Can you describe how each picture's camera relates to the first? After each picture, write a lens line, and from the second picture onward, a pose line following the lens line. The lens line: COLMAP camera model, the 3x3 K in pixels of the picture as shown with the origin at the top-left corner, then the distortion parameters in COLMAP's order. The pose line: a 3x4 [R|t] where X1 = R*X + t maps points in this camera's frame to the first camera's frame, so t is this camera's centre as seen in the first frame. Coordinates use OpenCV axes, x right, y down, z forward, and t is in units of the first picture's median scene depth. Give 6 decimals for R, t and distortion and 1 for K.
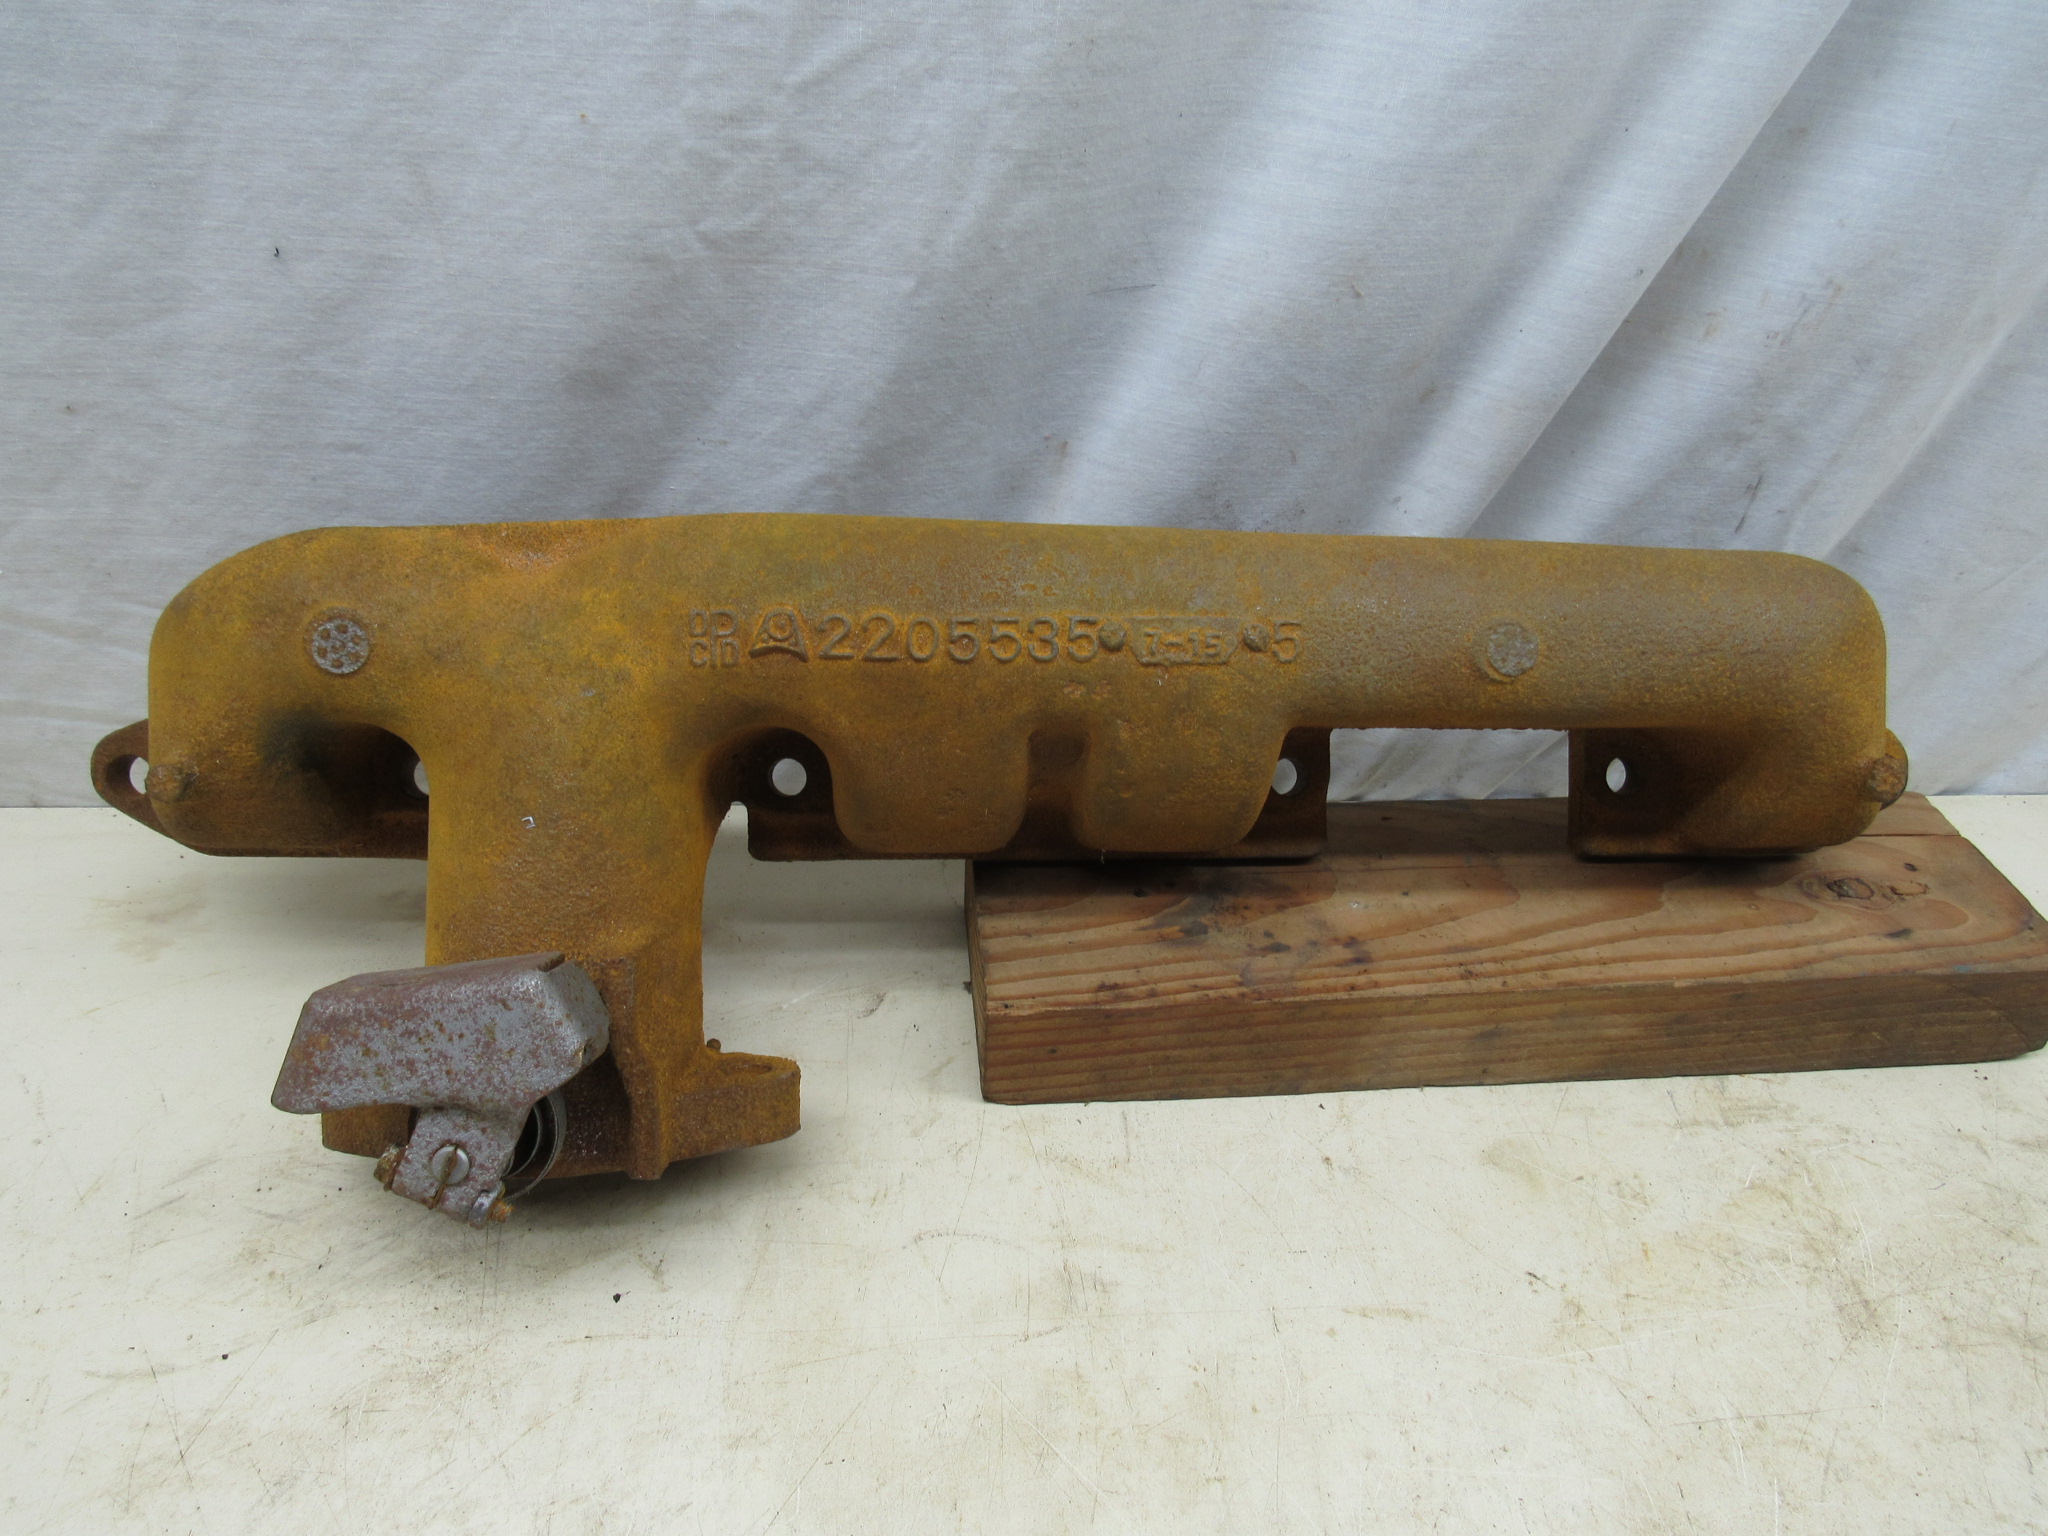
lens RADIAL K [[1472.8, 0, 1029.5], [0, 1472.8, 777.8], [0, 0, 1]] dist [-0.021218, 0.003707]
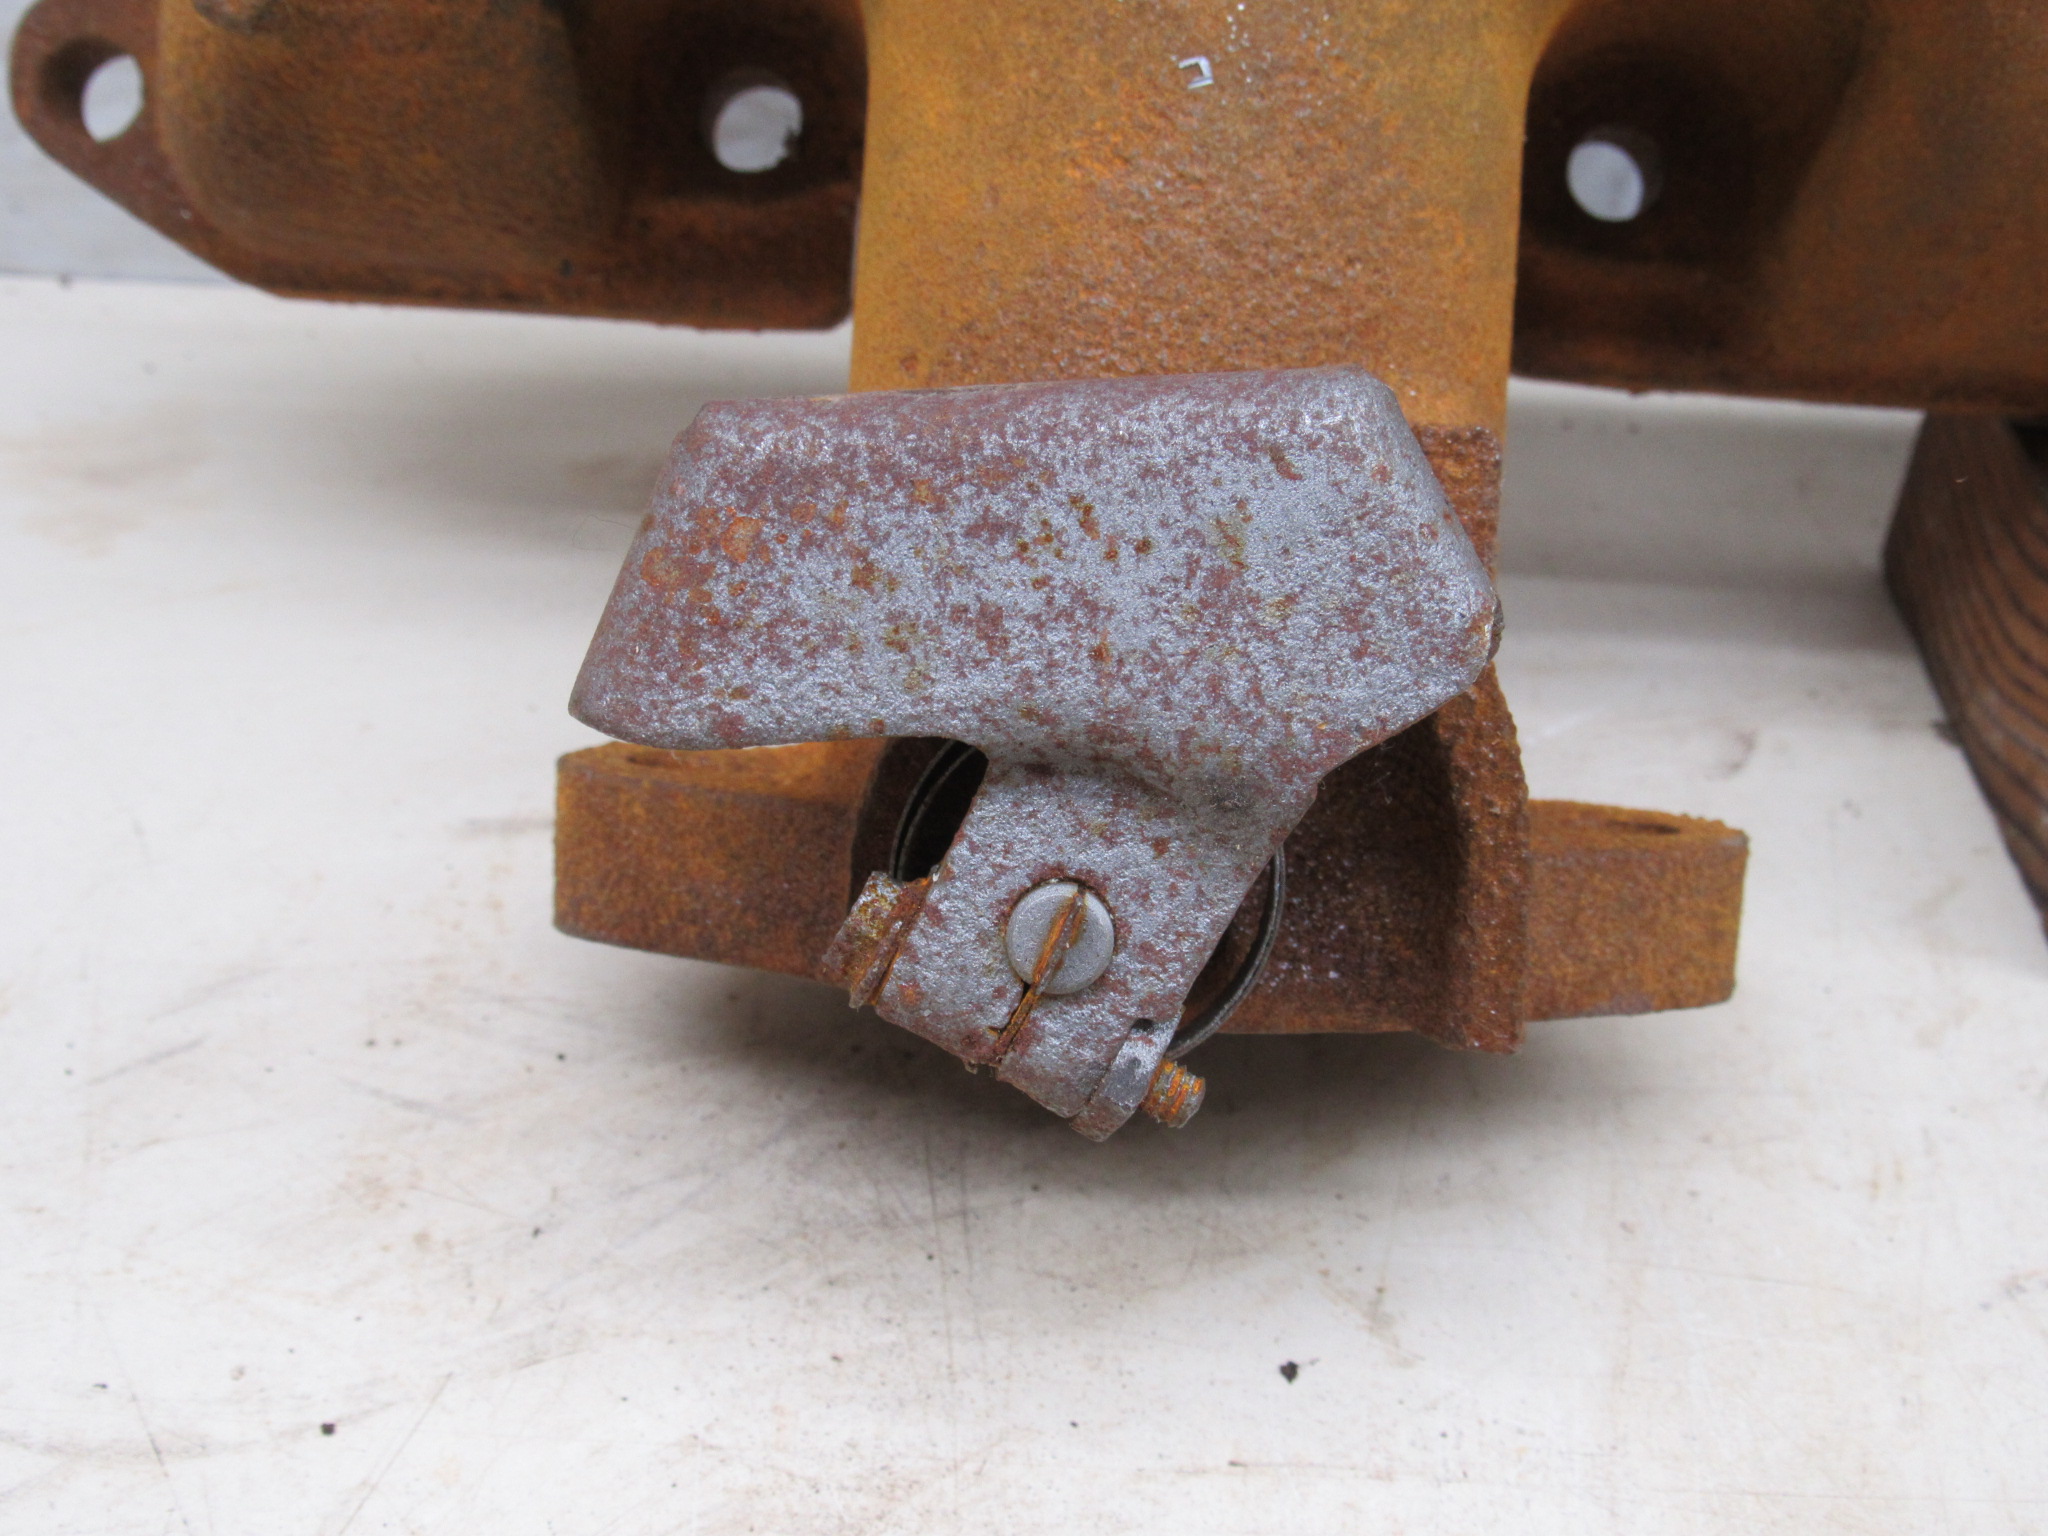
lens RADIAL K [[2329.8, 0, 1035.7], [0, 2329.8, 777.1], [0, 0, 1]] dist [-0.079422, 0.055585]
pose [[0.993649, 0.066215, -0.090976, -0.303569], [-0.061219, 0.996515, 0.056657, 0.168259], [0.094410, -0.050728, 0.994240, 0.395067]]
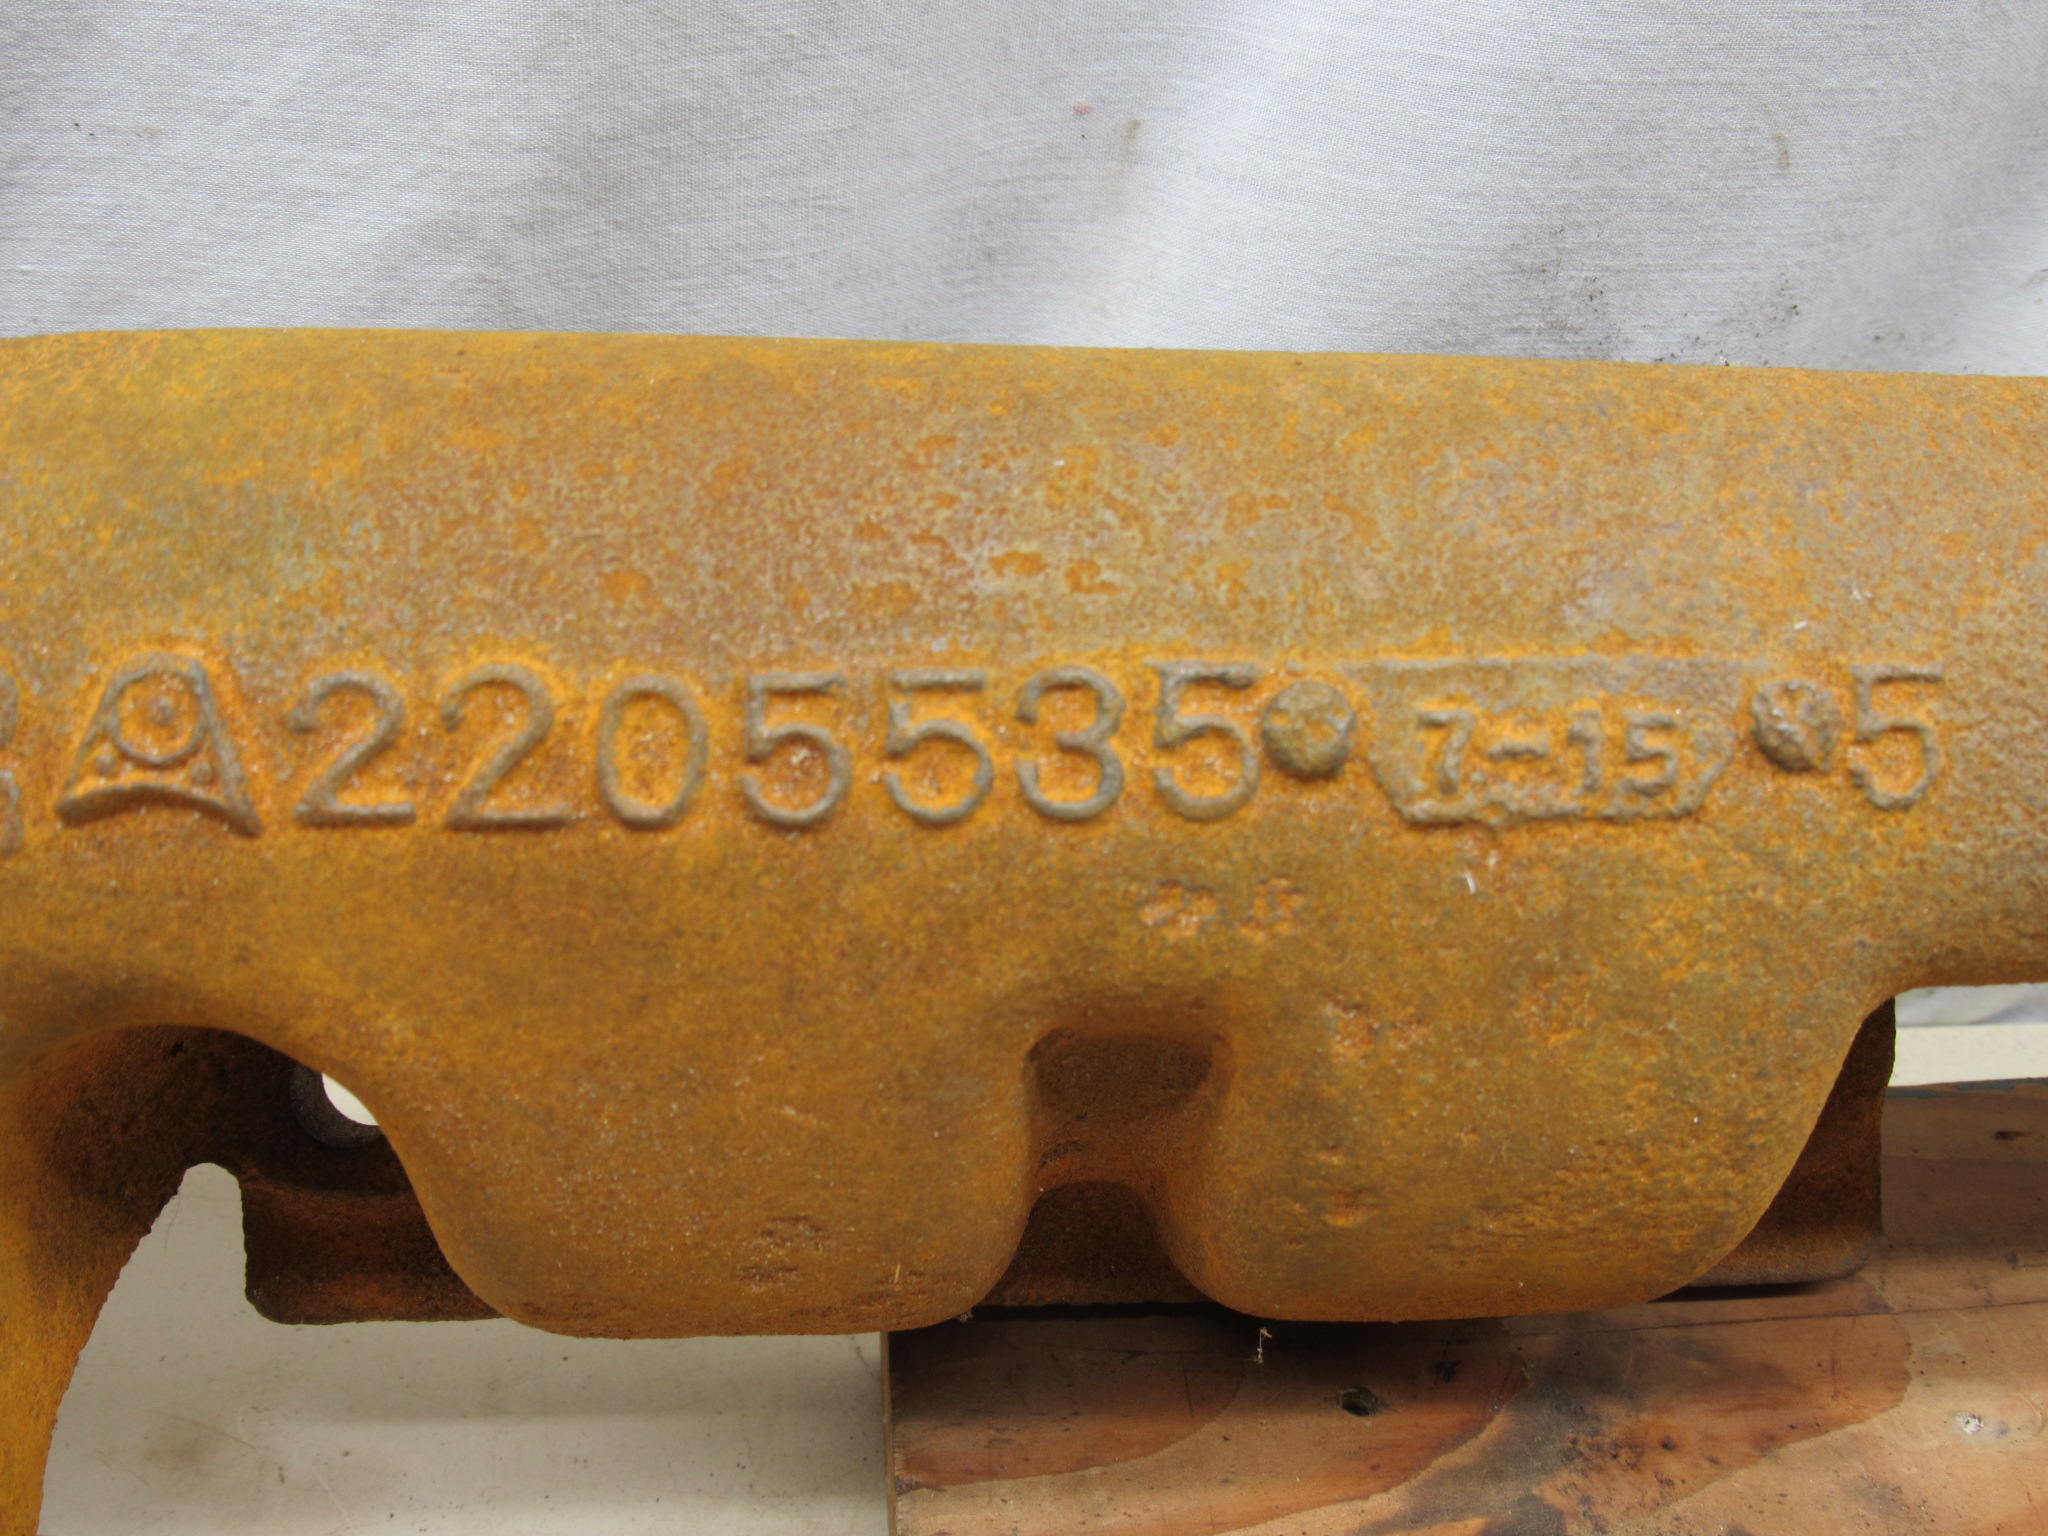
lens RADIAL K [[2329.8, 0, 1035.7], [0, 2329.8, 777.1], [0, 0, 1]] dist [-0.079422, 0.055585]
pose [[0.999776, -0.011539, -0.017727, 0.010678], [0.011652, 0.999912, 0.006324, -0.090316], [0.017652, -0.006529, 0.999823, 0.539926]]
